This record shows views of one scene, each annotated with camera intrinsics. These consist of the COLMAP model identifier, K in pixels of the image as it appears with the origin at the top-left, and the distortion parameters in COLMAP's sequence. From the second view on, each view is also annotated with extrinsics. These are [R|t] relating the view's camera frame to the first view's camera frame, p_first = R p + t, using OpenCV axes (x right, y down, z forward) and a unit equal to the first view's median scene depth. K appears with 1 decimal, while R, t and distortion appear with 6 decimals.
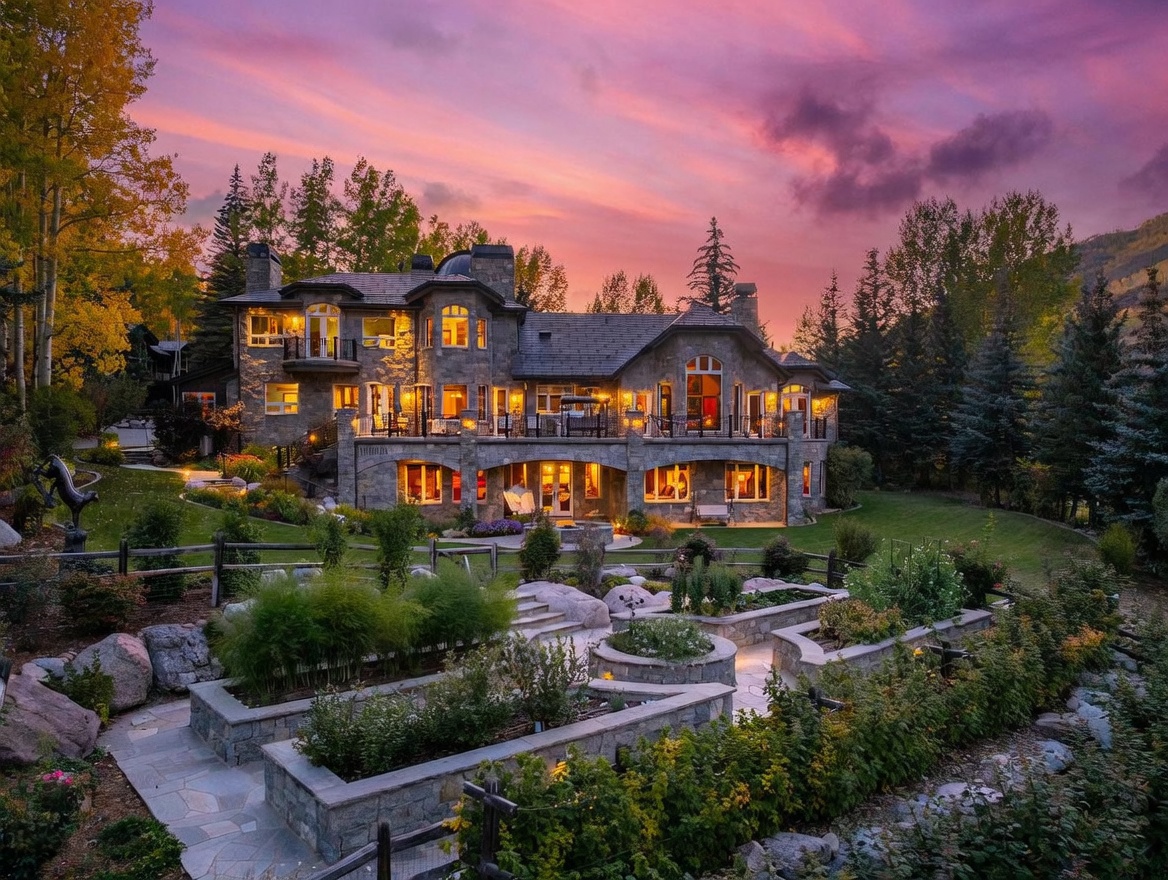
lens RADIAL K [[884.9, 0, 587.0], [0, 884.9, 465.1], [0, 0, 1]] dist [0.004508, -0.003216]
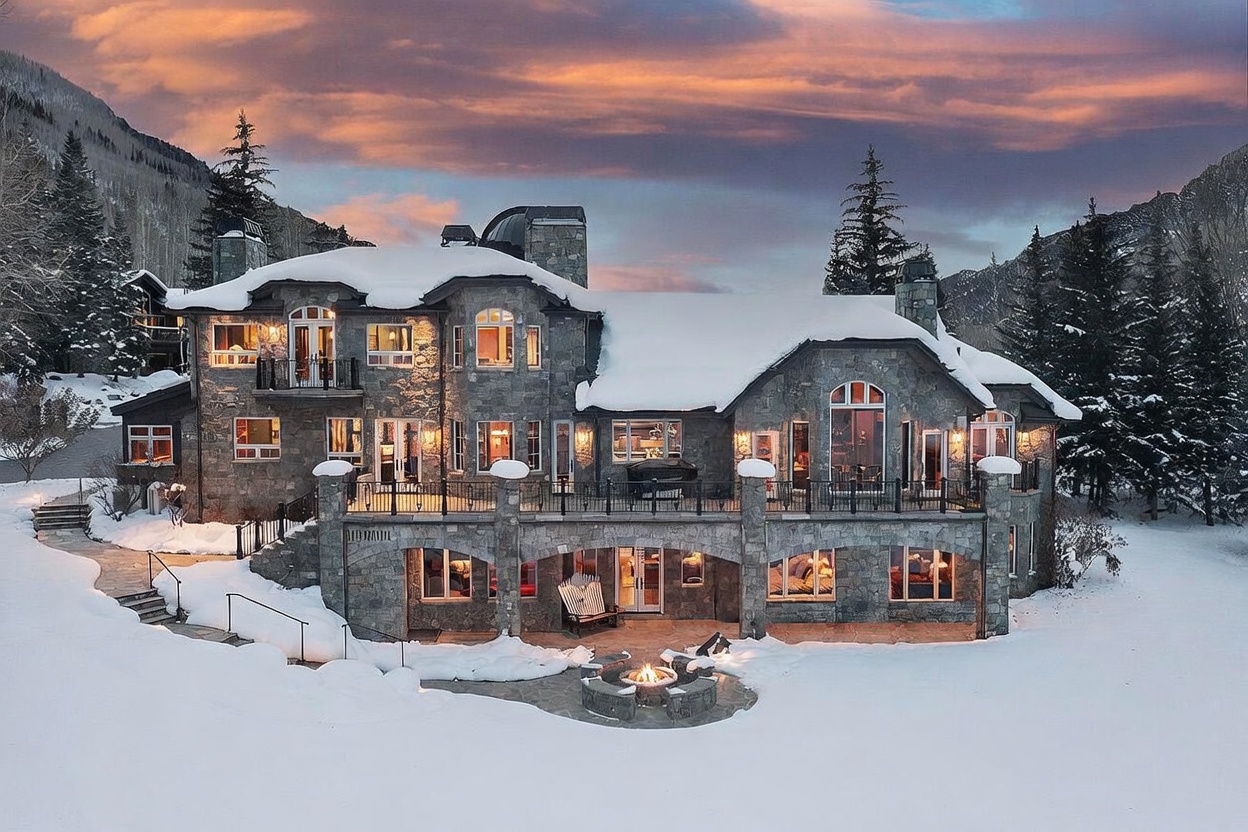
lens RADIAL K [[1034.4, 0, 624.0], [0, 1034.4, 416.0], [0, 0, 1]] dist [-0.000939, -0.004872]
pose [[0.996379, 0.001419, -0.085014, 0.021452], [0.001331, 0.999478, 0.032273, -0.121122], [0.085016, -0.032270, 0.995857, 0.195024]]
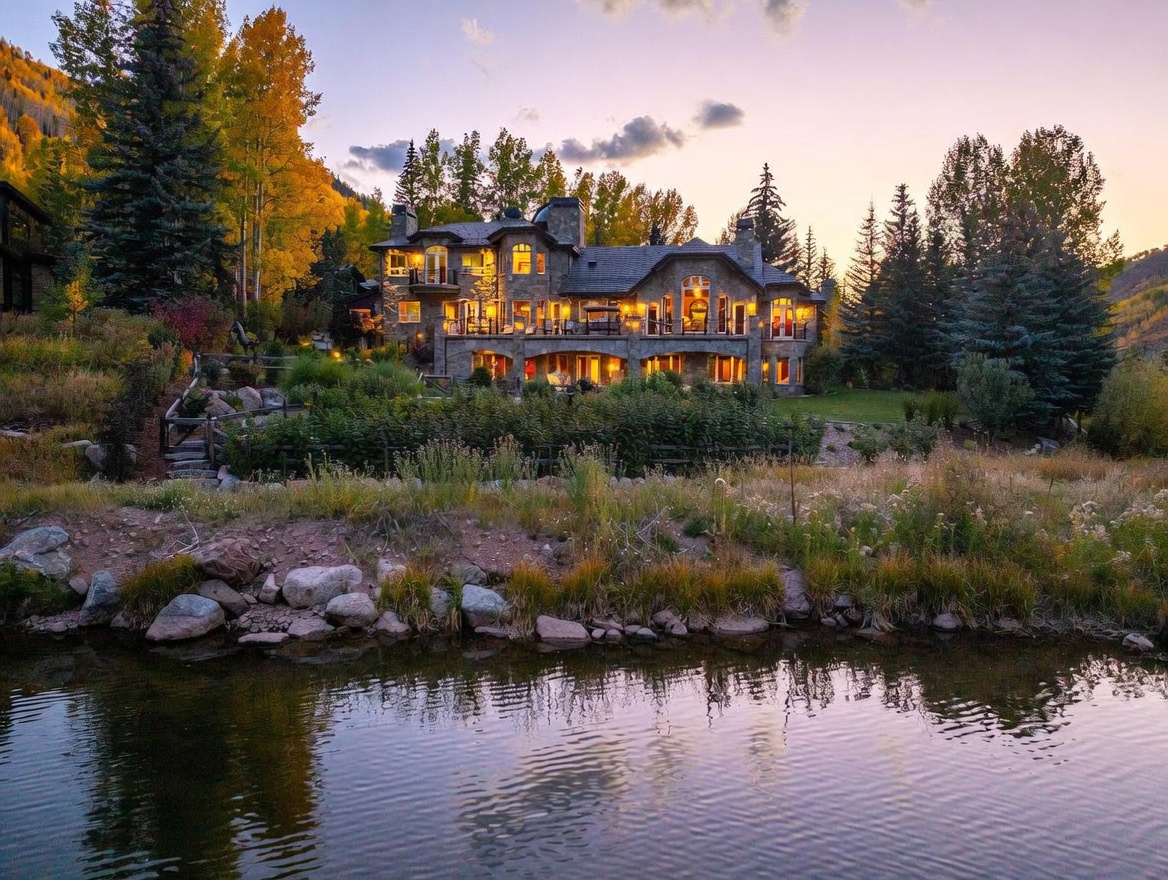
lens RADIAL K [[899.1, 0, 584.0], [0, 899.1, 440.0], [0, 0, 1]] dist [0.000537, 0.000517]
pose [[0.966365, 0.024671, -0.255987, 0.318637], [-0.015111, 0.999115, 0.039246, 0.073488], [0.256729, -0.034057, 0.965883, -0.365274]]
